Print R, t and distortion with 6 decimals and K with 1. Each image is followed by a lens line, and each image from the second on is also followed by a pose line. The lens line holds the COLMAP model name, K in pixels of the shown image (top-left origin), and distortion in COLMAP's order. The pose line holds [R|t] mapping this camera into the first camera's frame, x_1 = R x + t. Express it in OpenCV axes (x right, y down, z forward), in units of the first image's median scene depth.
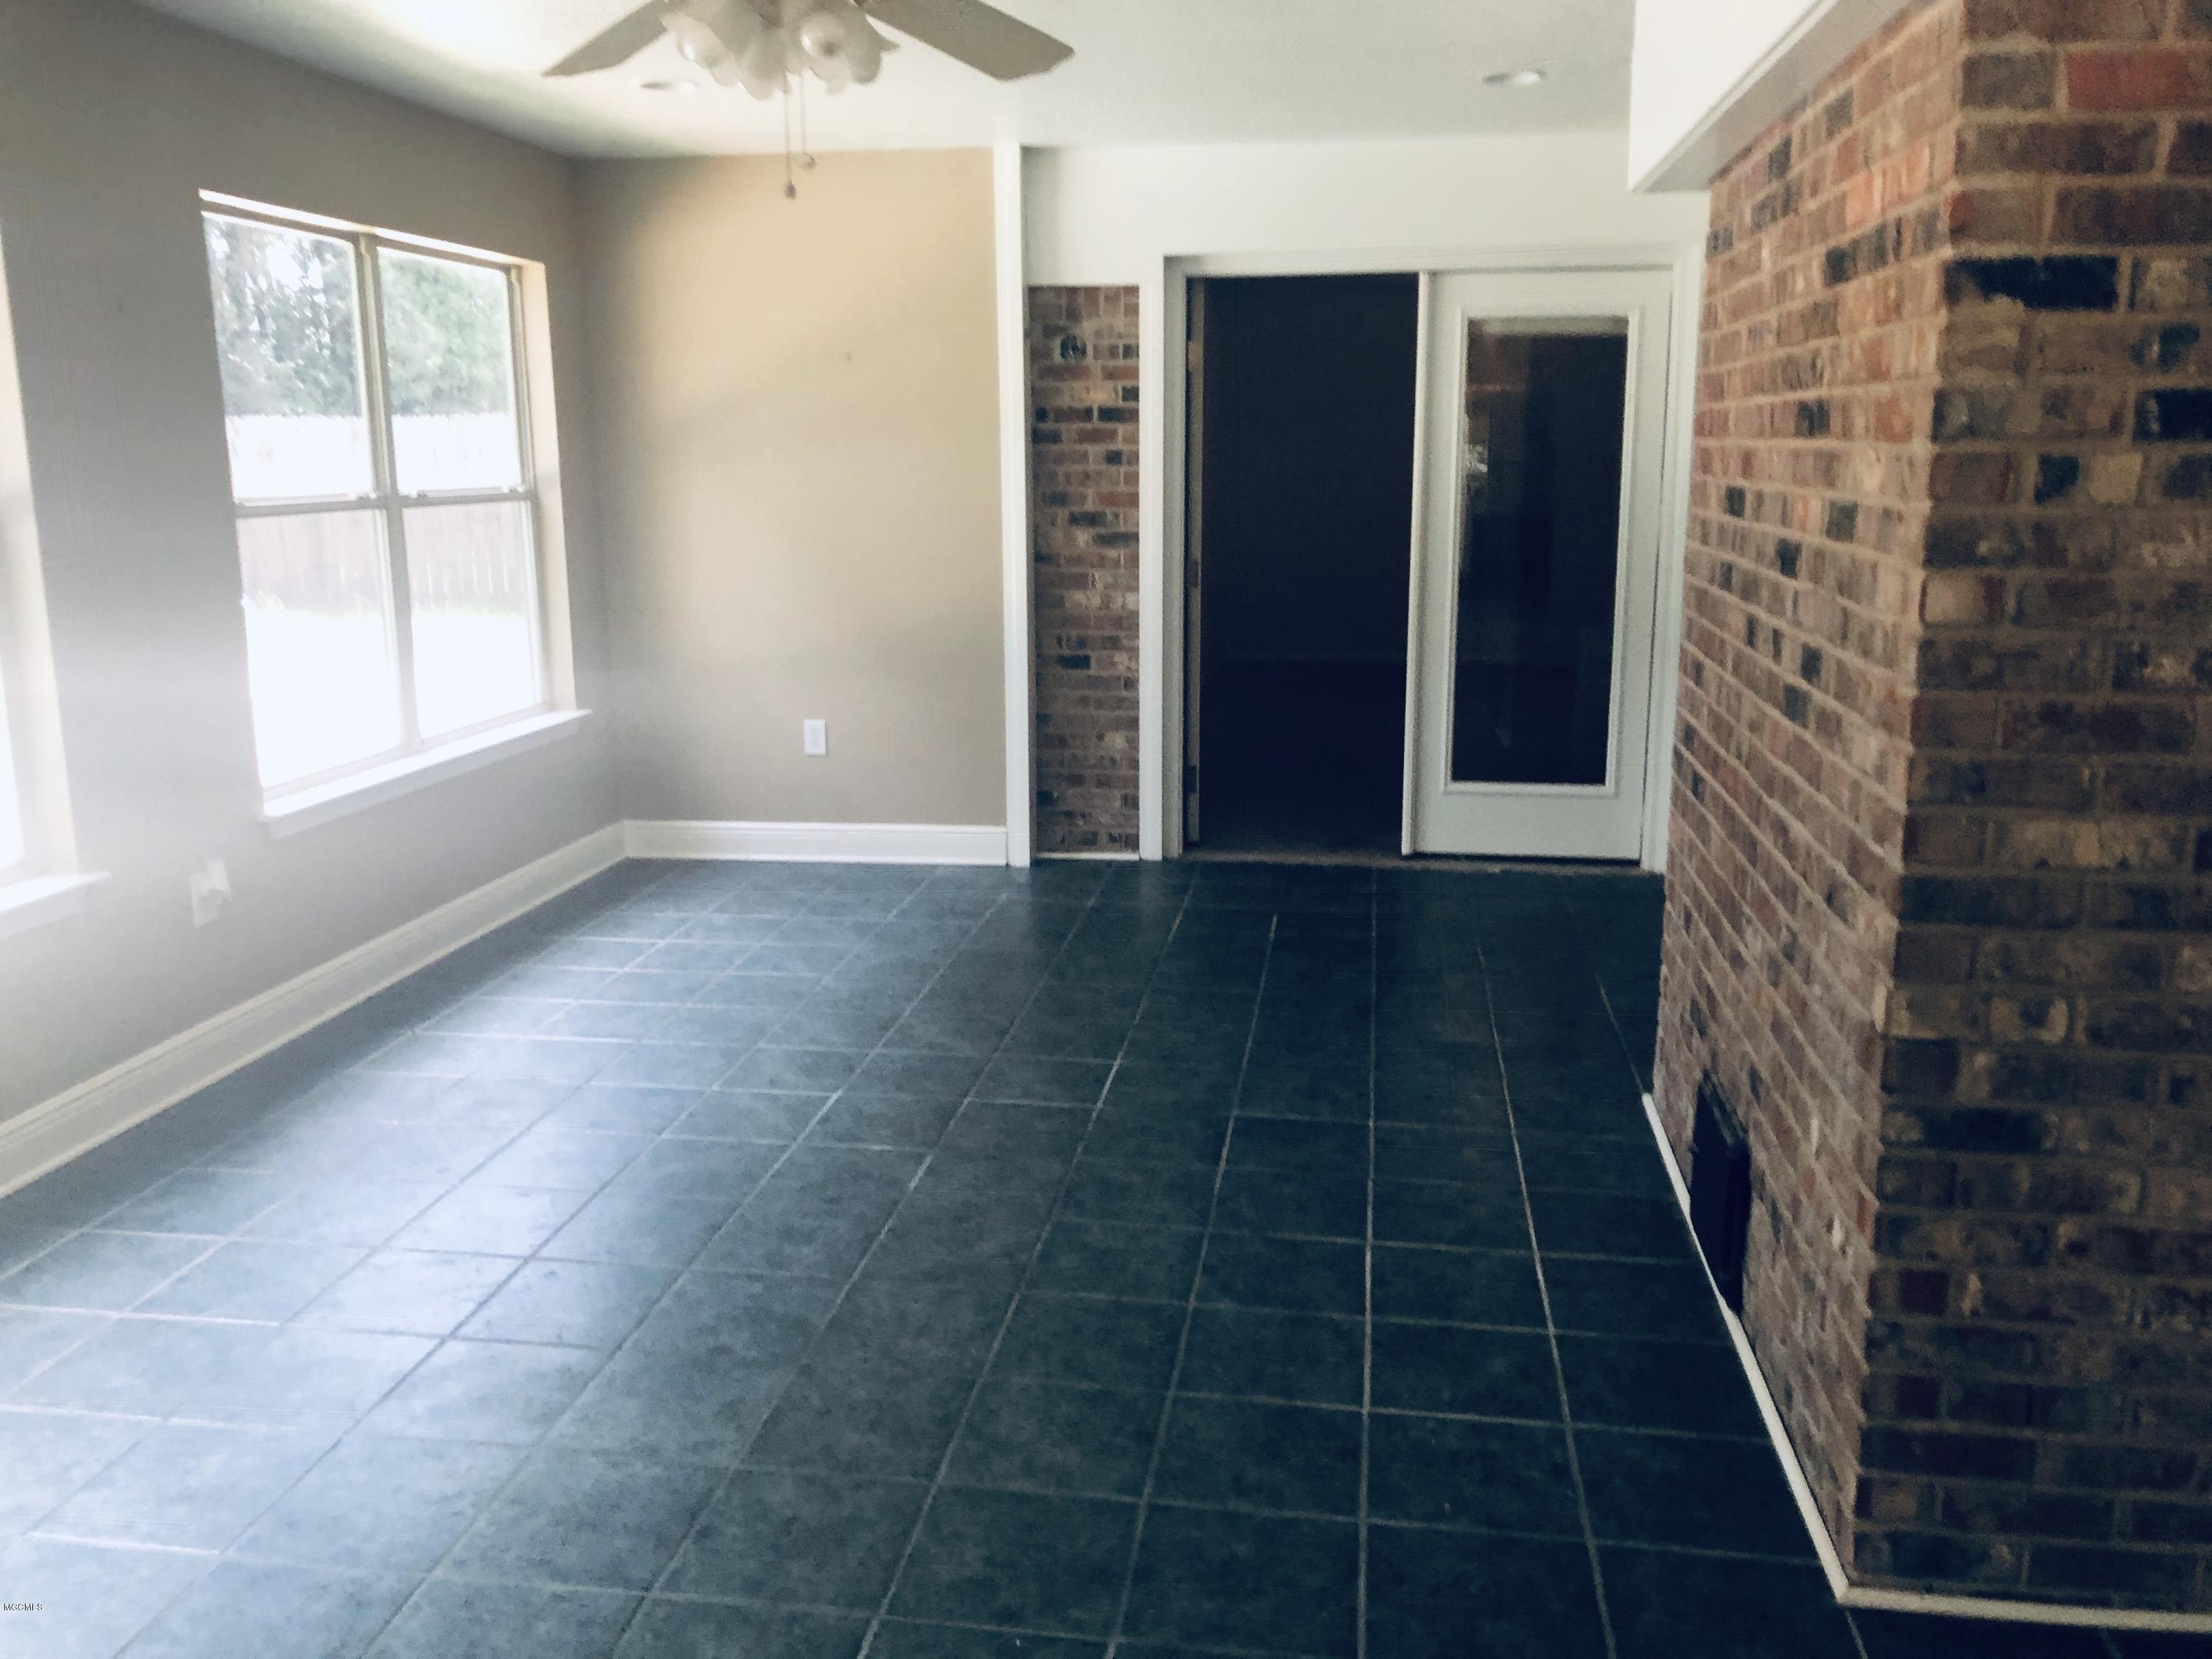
lens RADIAL K [[1808.2, 0, 1102.6], [0, 1808.2, 769.2], [0, 0, 1]] dist [0.032621, -0.009704]
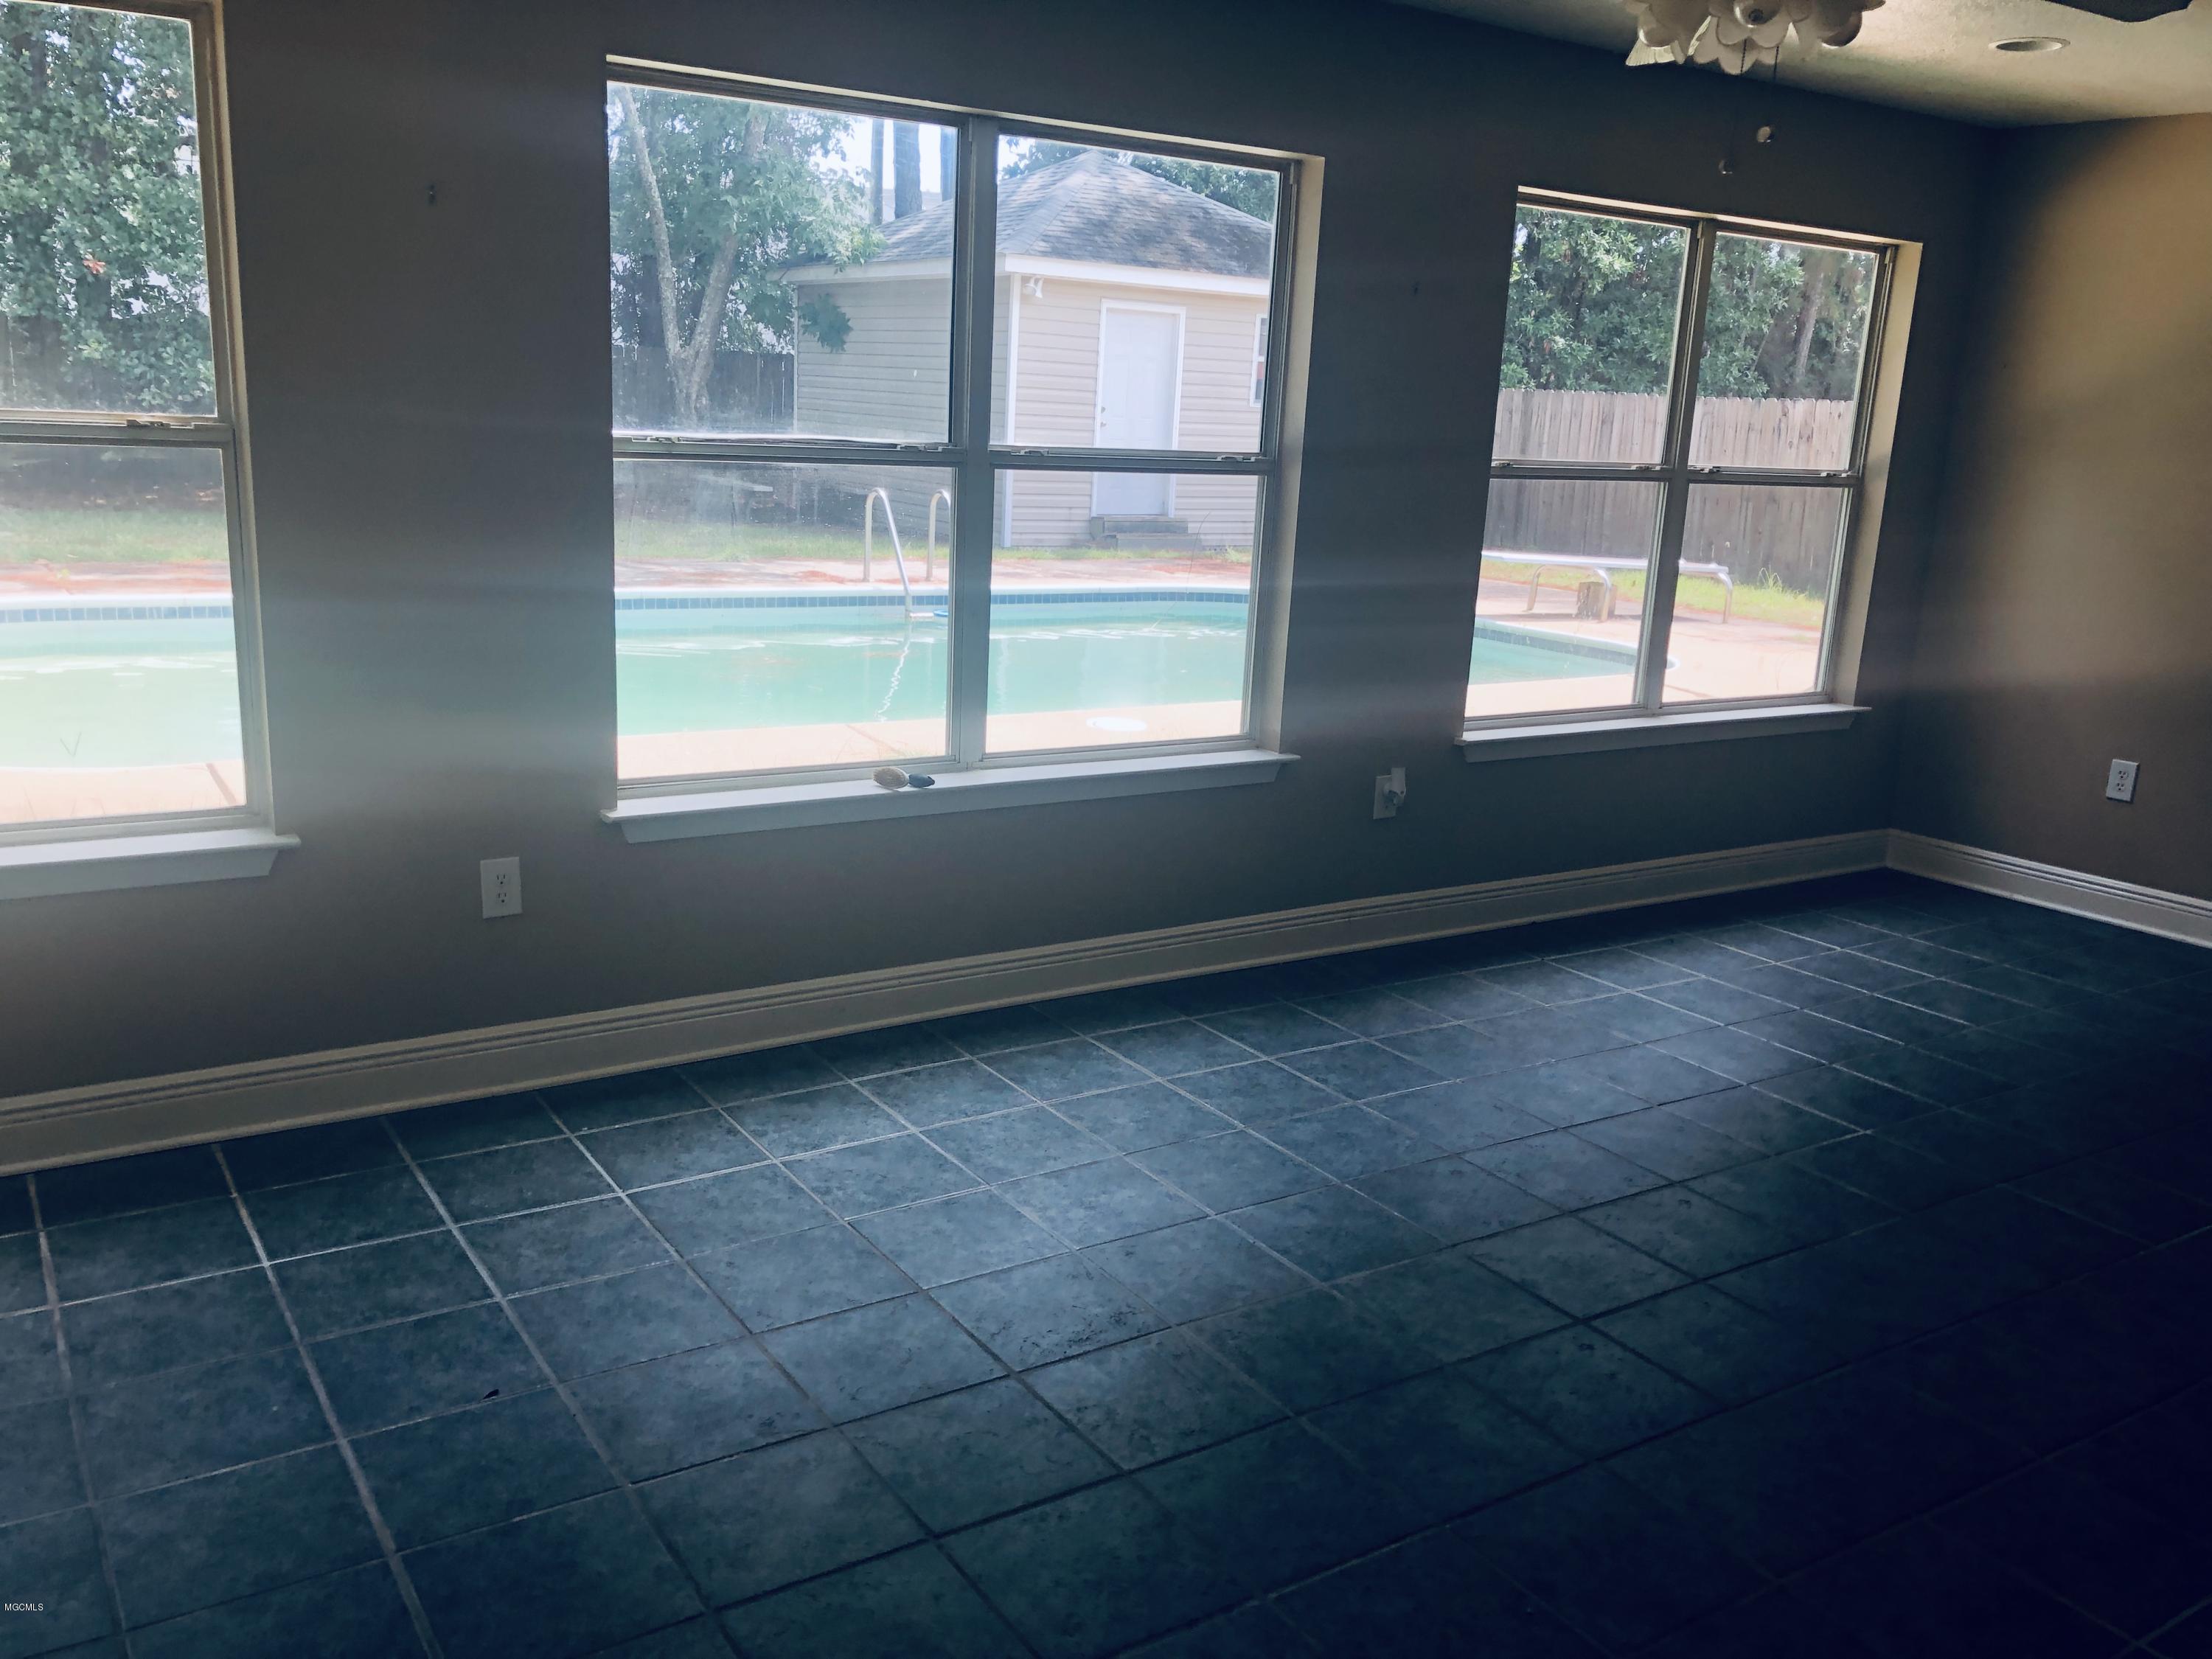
lens RADIAL K [[1816.2, 0, 1106.0], [0, 1816.2, 829.5], [0, 0, 1]] dist [0.005369, -0.004641]
pose [[0.673966, 0.207989, -0.708880, 0.175810], [-0.181743, 0.976740, 0.113788, -0.006879], [0.716059, 0.052145, 0.696090, 0.044047]]
